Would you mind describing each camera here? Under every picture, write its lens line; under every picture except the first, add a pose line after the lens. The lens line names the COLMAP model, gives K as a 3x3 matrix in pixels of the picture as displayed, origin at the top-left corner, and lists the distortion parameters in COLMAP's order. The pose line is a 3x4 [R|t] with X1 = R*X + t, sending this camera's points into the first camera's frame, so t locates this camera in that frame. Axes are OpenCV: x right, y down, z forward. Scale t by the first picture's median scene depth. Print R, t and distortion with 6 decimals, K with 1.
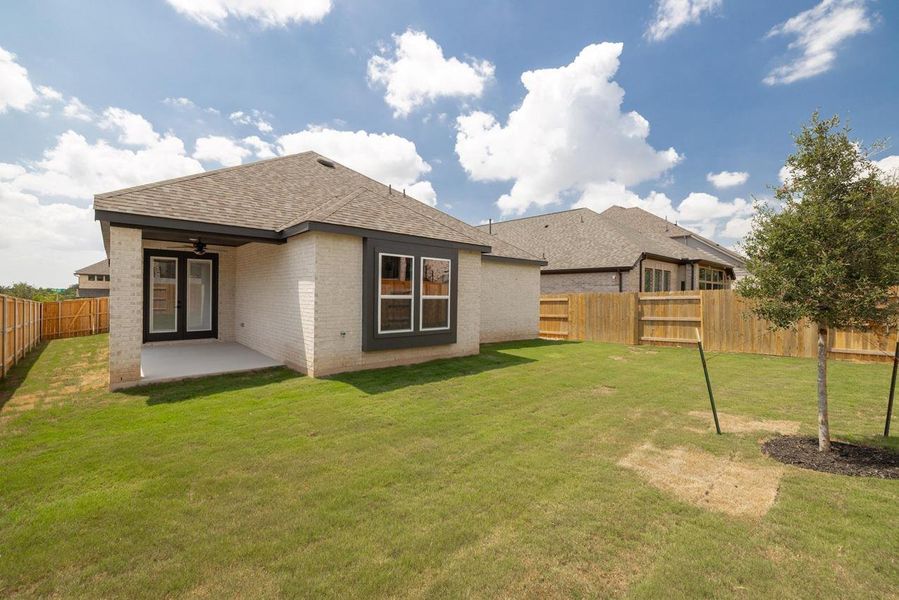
lens RADIAL K [[410.9, 0, 449.5], [0, 410.9, 300.0], [0, 0, 1]] dist [-0.001128, 0.000560]
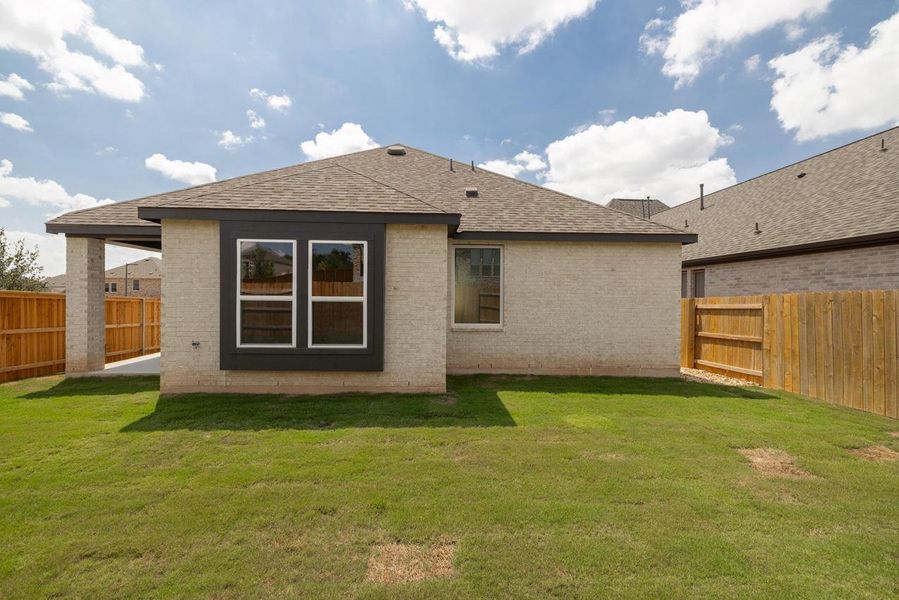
lens RADIAL K [[410.9, 0, 449.5], [0, 410.9, 300.0], [0, 0, 1]] dist [-0.001128, 0.000560]
pose [[0.755160, -0.001956, -0.655538, 0.340392], [-0.009157, 0.999867, -0.013531, 0.001443], [0.655477, 0.016220, 0.755041, 0.384992]]
